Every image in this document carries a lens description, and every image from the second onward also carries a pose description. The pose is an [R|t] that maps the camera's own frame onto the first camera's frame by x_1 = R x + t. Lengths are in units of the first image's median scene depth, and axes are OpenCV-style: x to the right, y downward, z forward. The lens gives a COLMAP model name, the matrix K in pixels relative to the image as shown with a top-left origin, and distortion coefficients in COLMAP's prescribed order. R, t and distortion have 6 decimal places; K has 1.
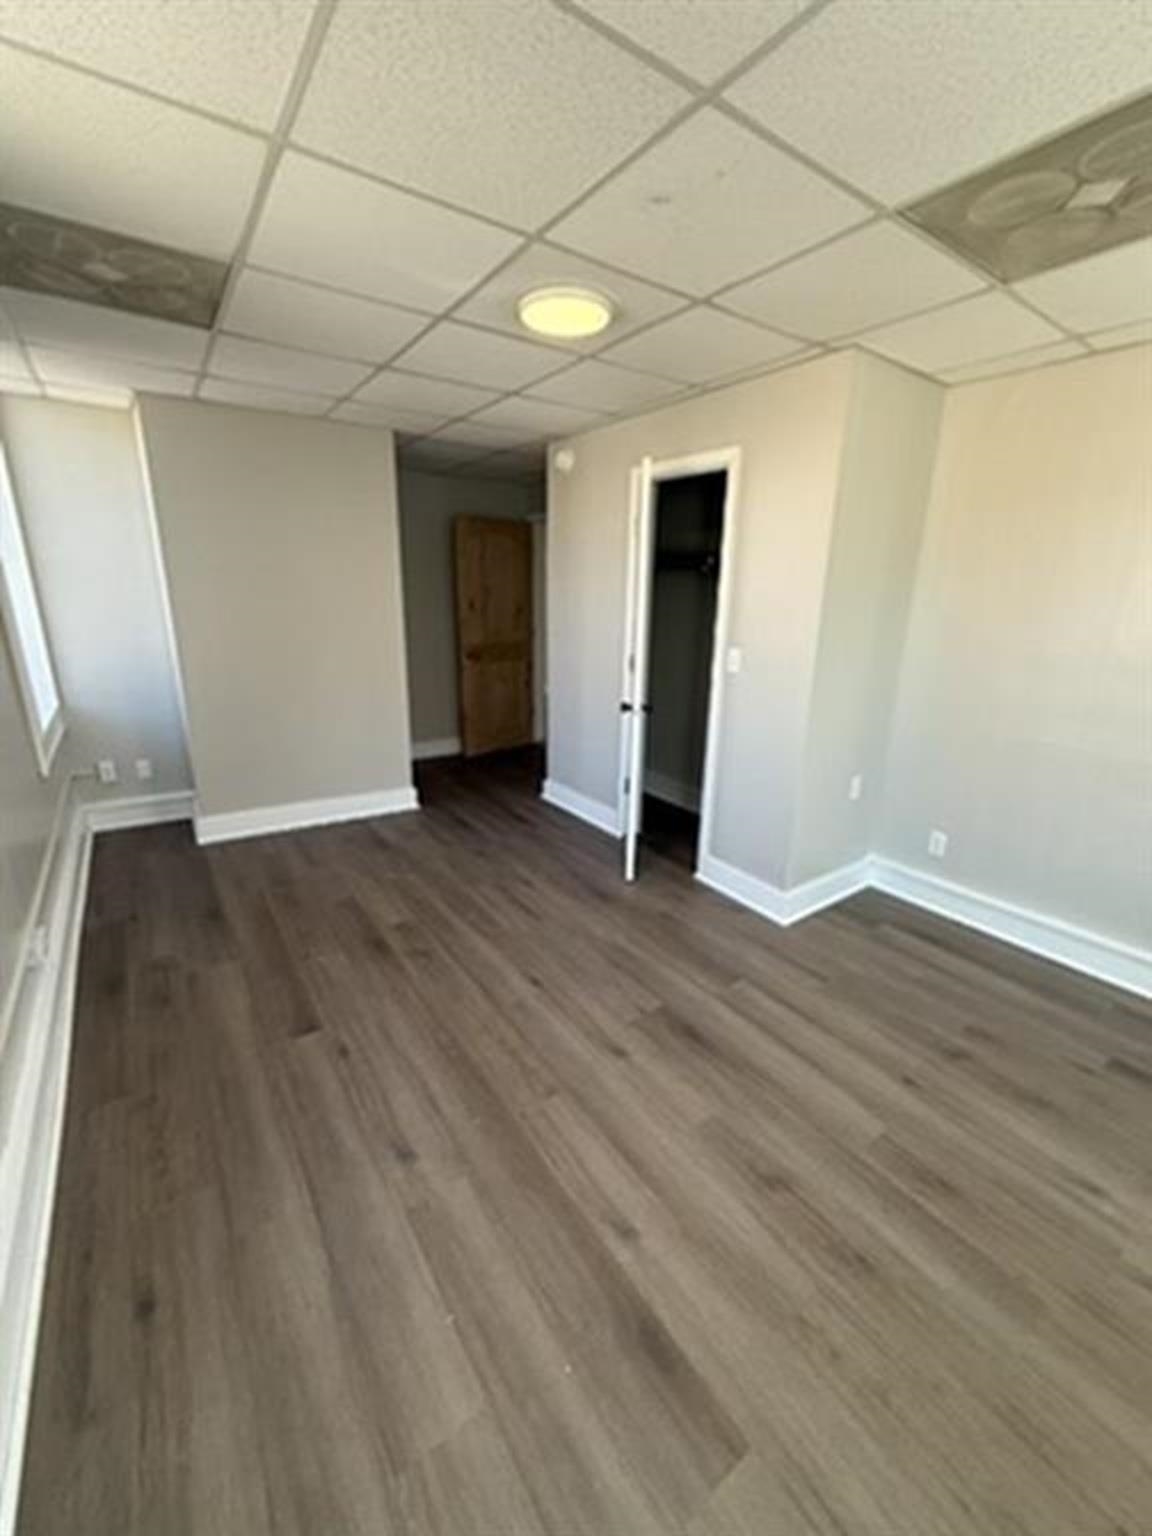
lens RADIAL K [[616.4, 0, 573.1], [0, 616.4, 773.6], [0, 0, 1]] dist [0.002397, 0.000471]
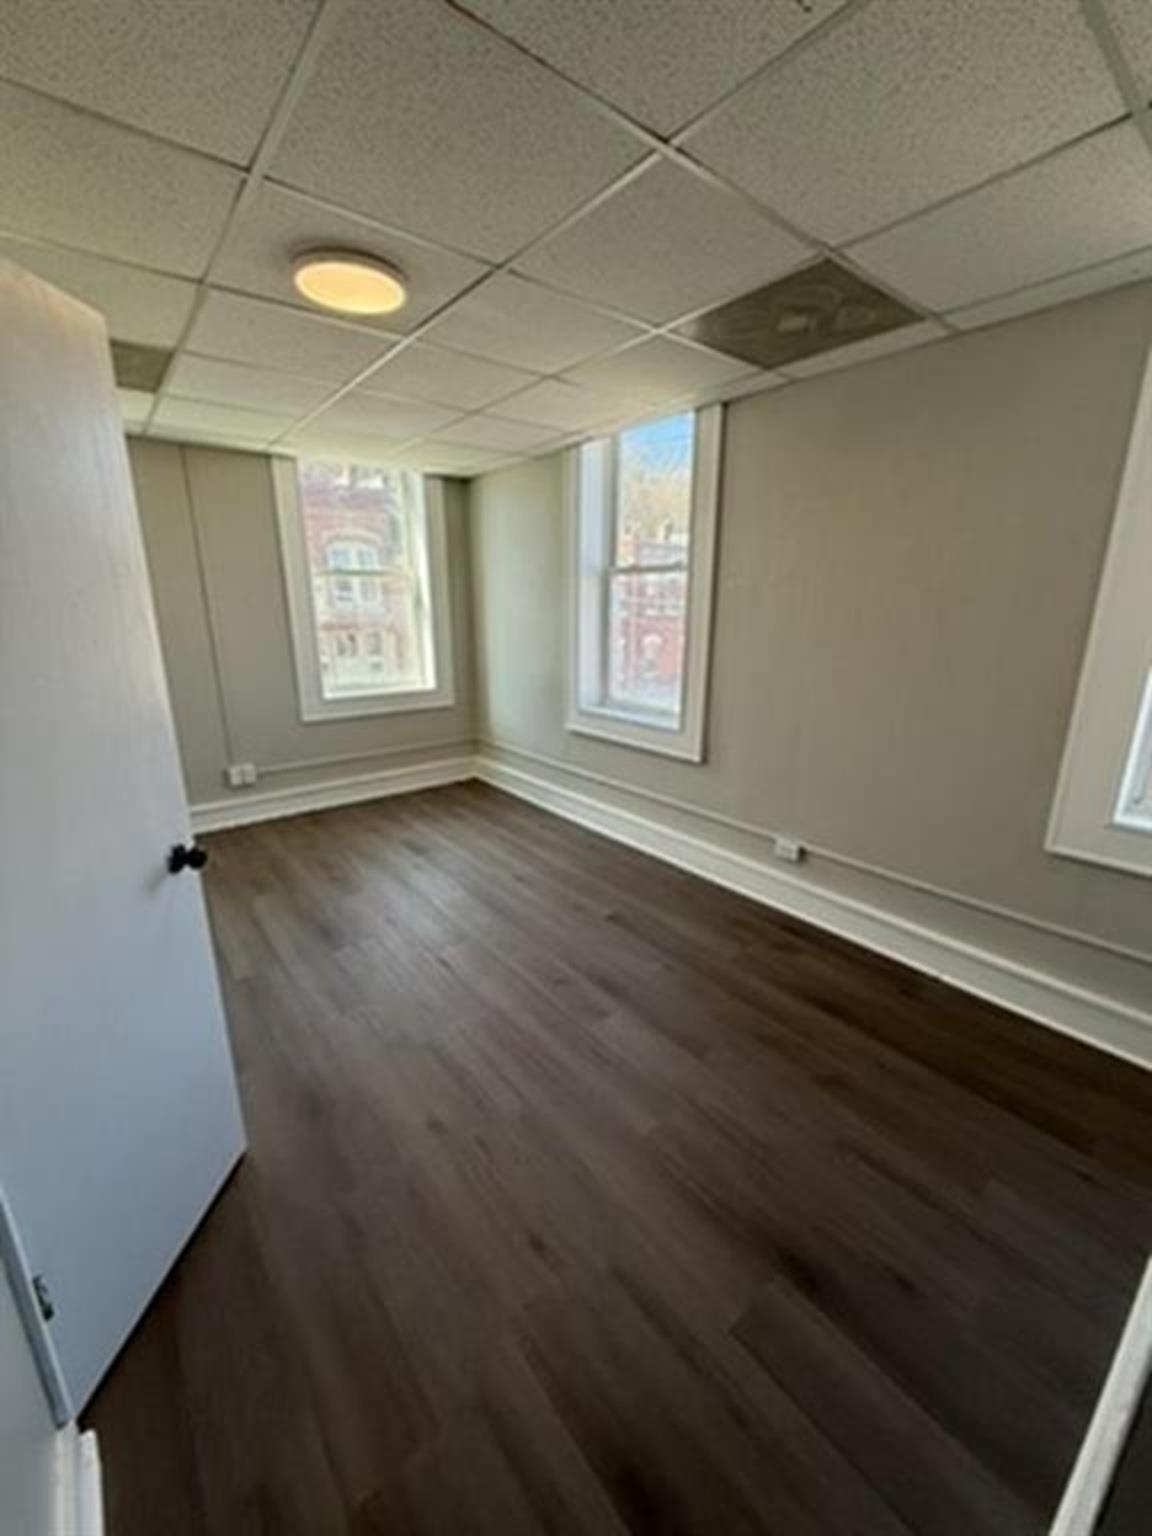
lens RADIAL K [[616.4, 0, 575.5], [0, 616.4, 765.0], [0, 0, 1]] dist [0.002397, 0.000471]
pose [[-0.997692, 0.000761, -0.067897, -0.249244], [-0.035754, 0.844194, 0.534843, -0.618959], [0.057725, 0.536037, -0.842219, 1.979789]]
